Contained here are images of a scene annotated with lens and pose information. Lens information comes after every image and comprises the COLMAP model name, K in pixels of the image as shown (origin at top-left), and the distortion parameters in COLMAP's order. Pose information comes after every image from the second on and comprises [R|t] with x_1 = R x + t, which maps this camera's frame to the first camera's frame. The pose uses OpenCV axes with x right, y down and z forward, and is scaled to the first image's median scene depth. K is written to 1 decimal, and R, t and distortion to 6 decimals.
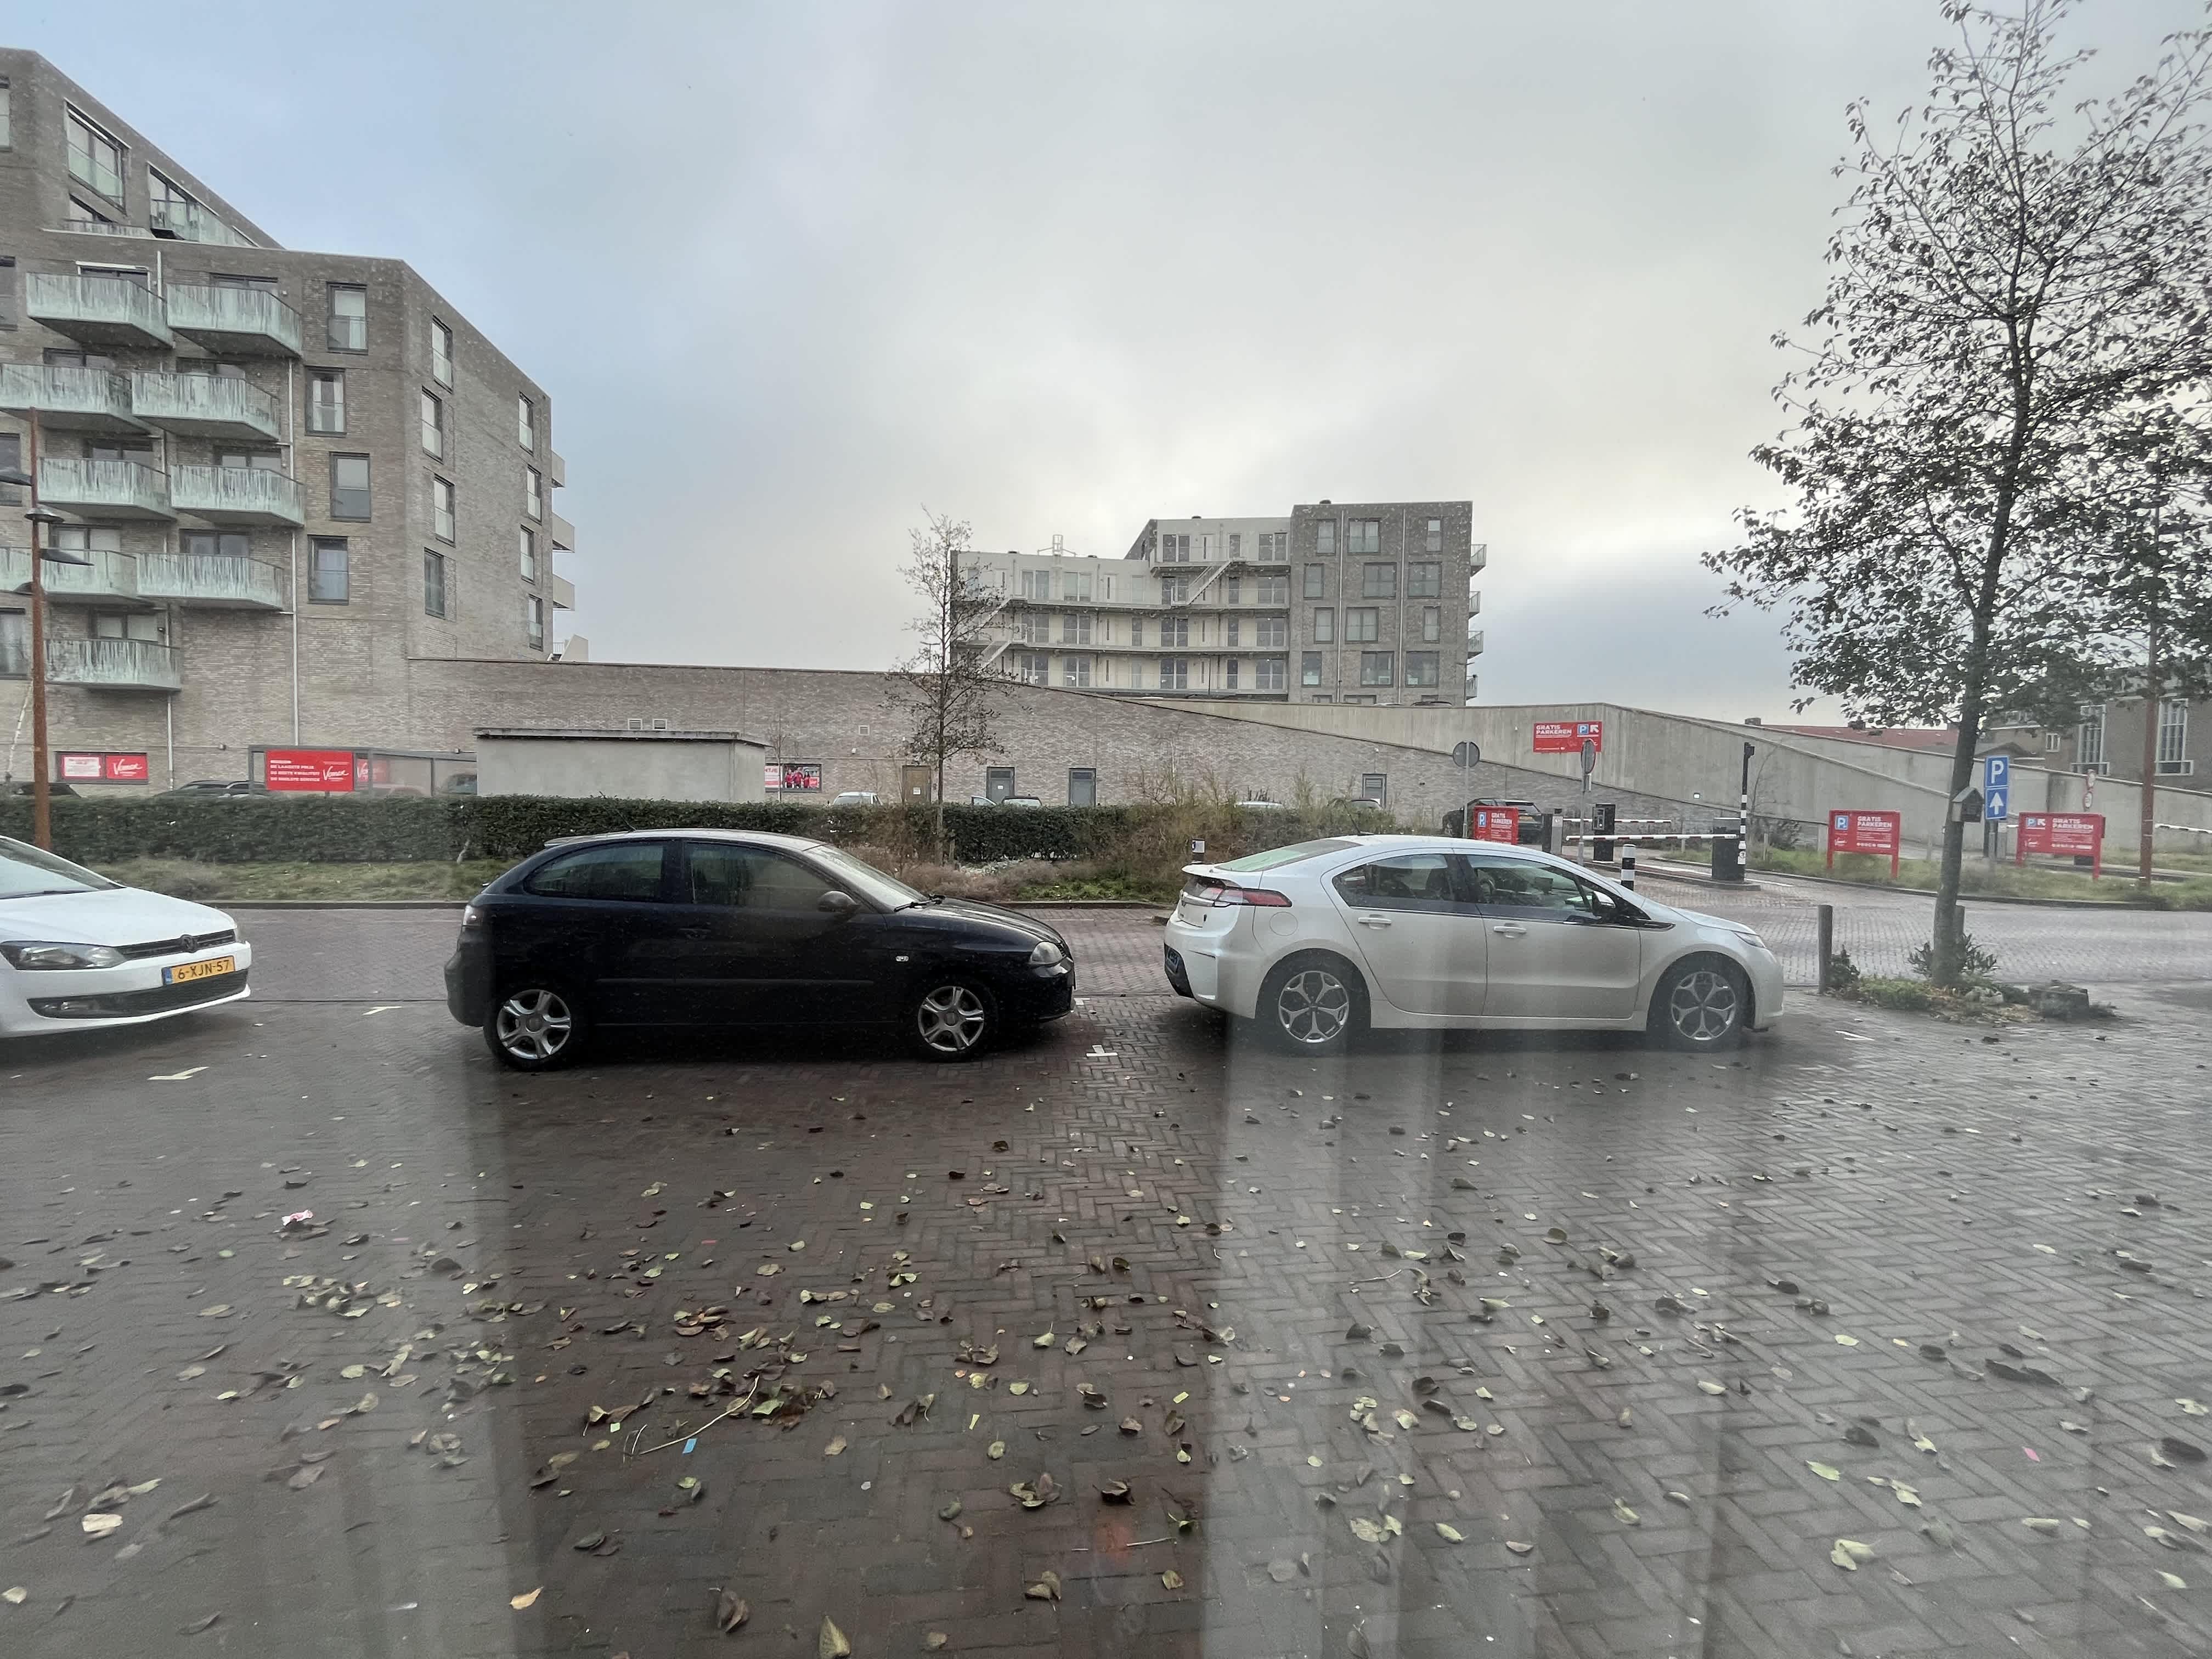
lens RADIAL K [[895.5, 0, 1108.8], [0, 895.5, 833.0], [0, 0, 1]] dist [-0.010496, -0.000068]
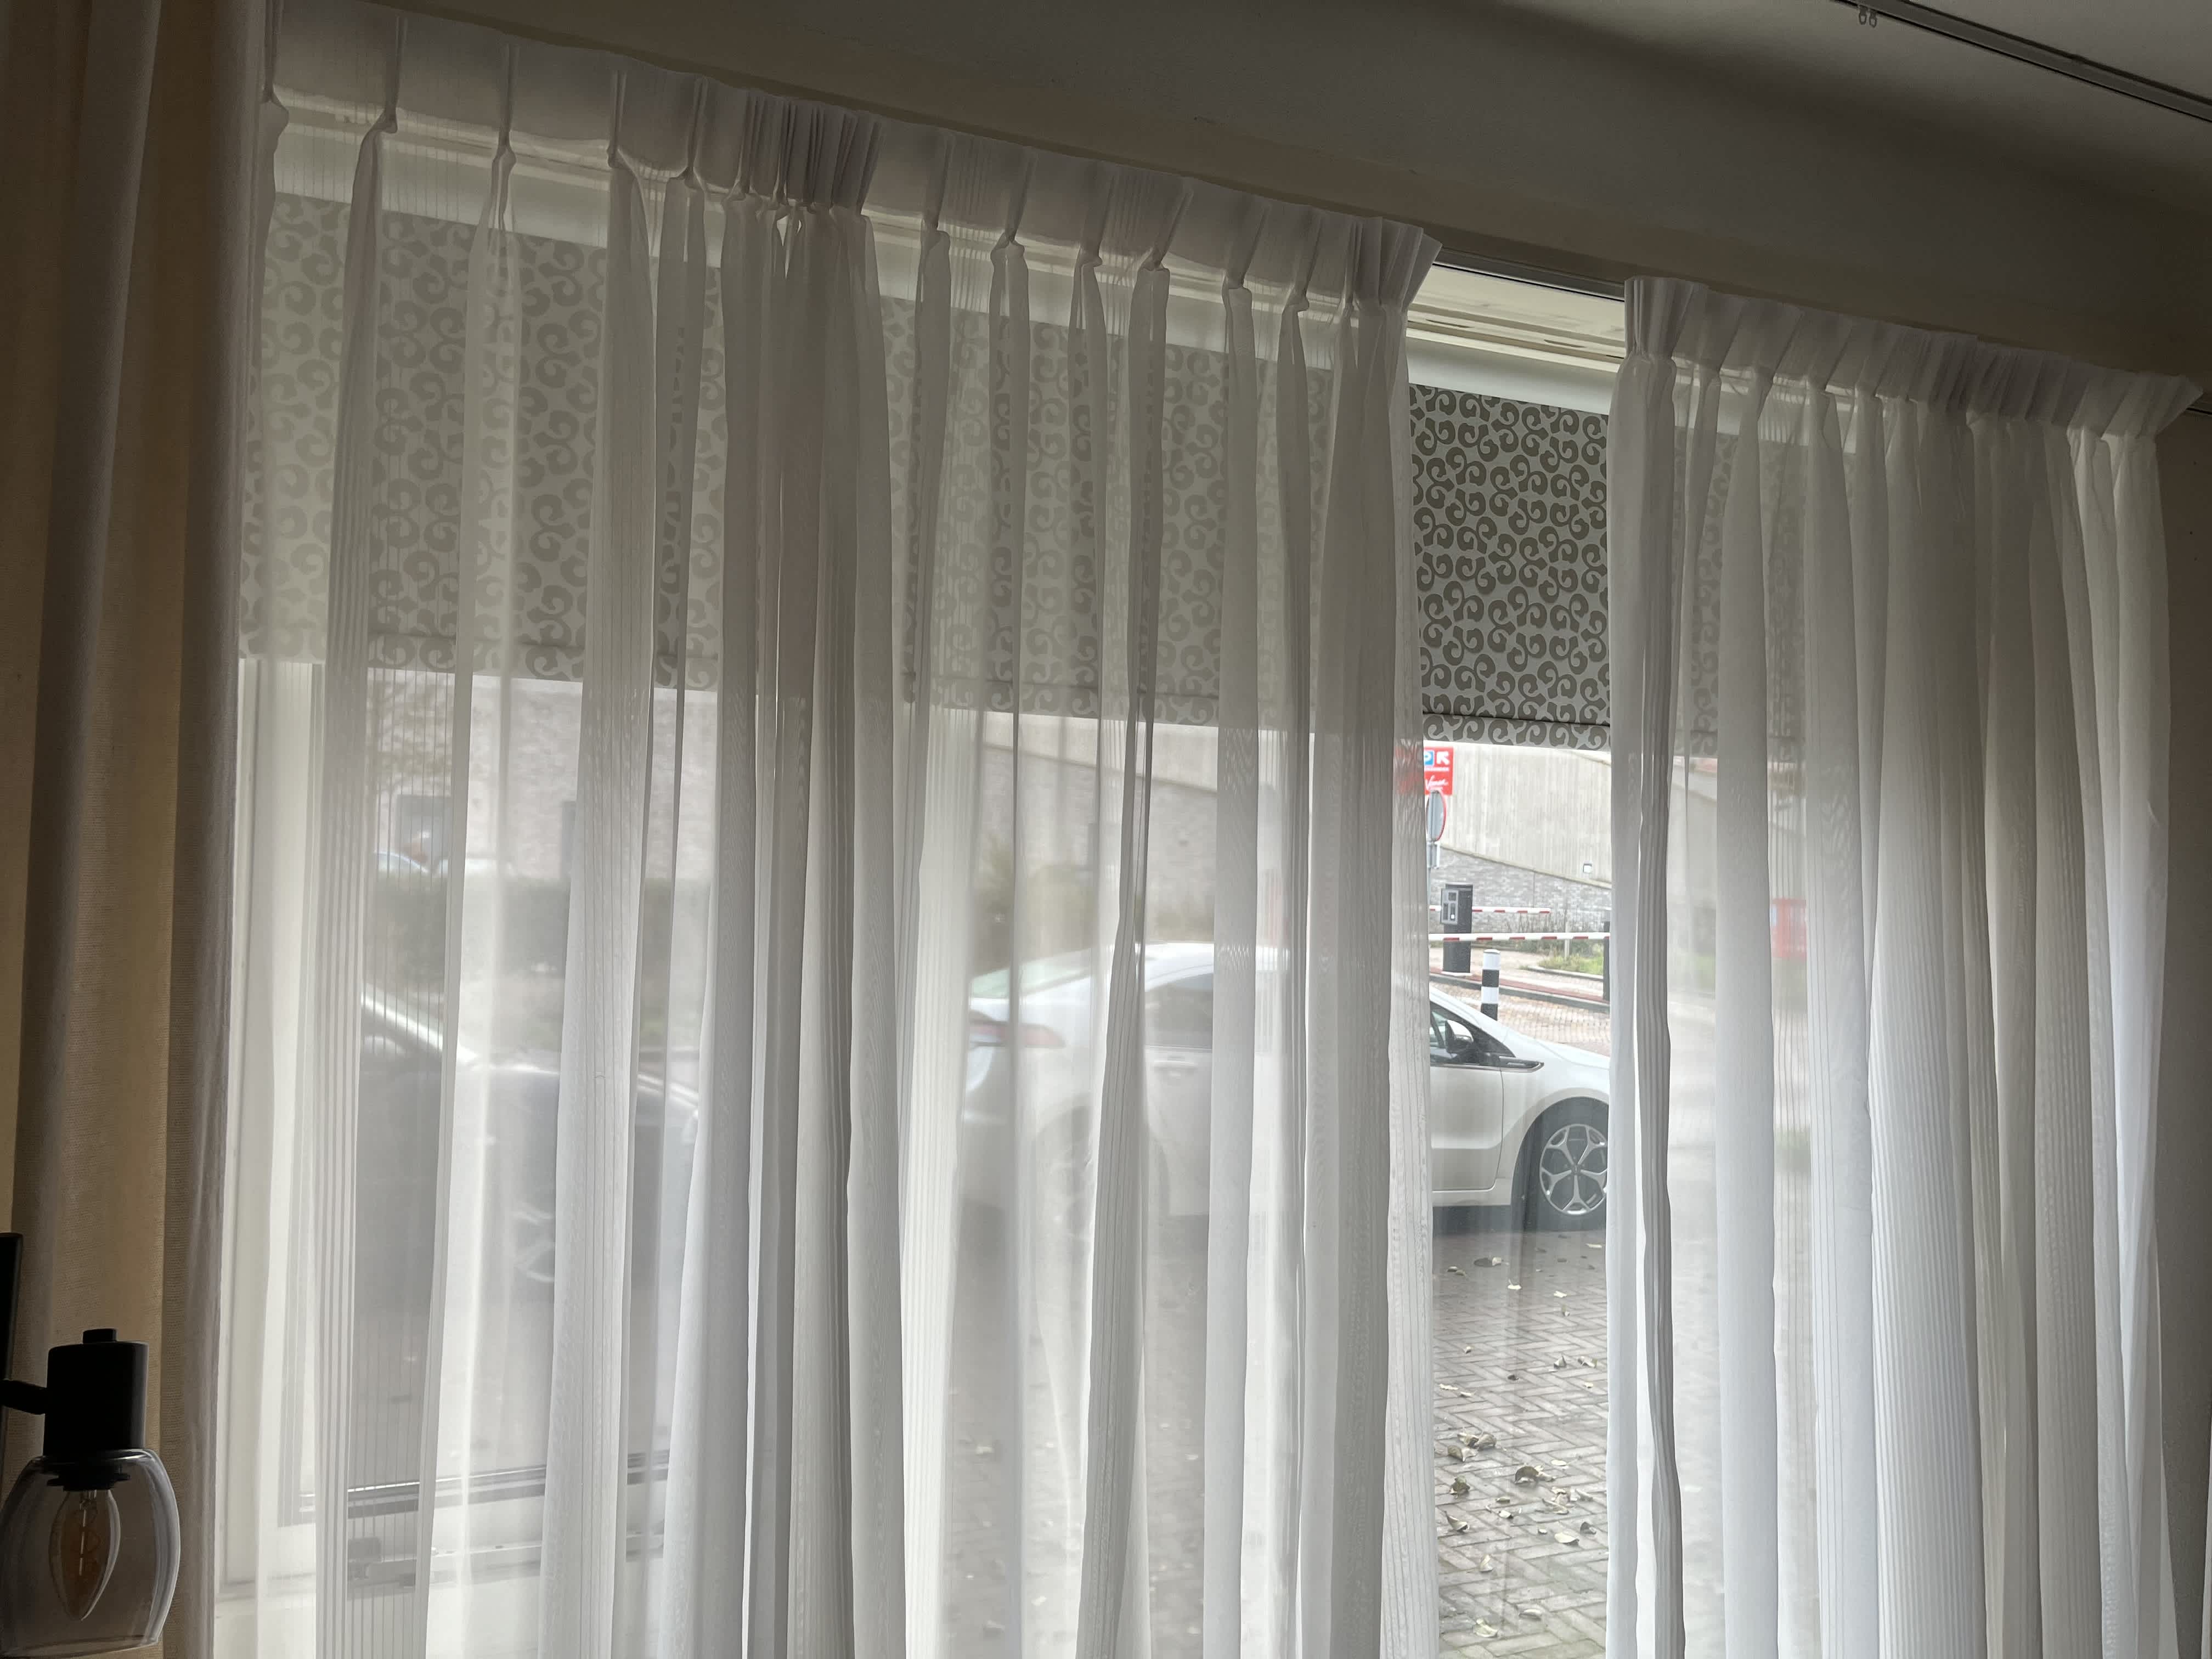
lens RADIAL K [[1664.4, 0, 1104.9], [0, 1664.4, 825.6], [0, 0, 1]] dist [0.009640, 0.000714]
pose [[0.955866, 0.021460, 0.293018, -0.259893], [-0.005186, 0.998406, -0.056203, -0.033203], [-0.293757, 0.052203, 0.954454, -0.466226]]
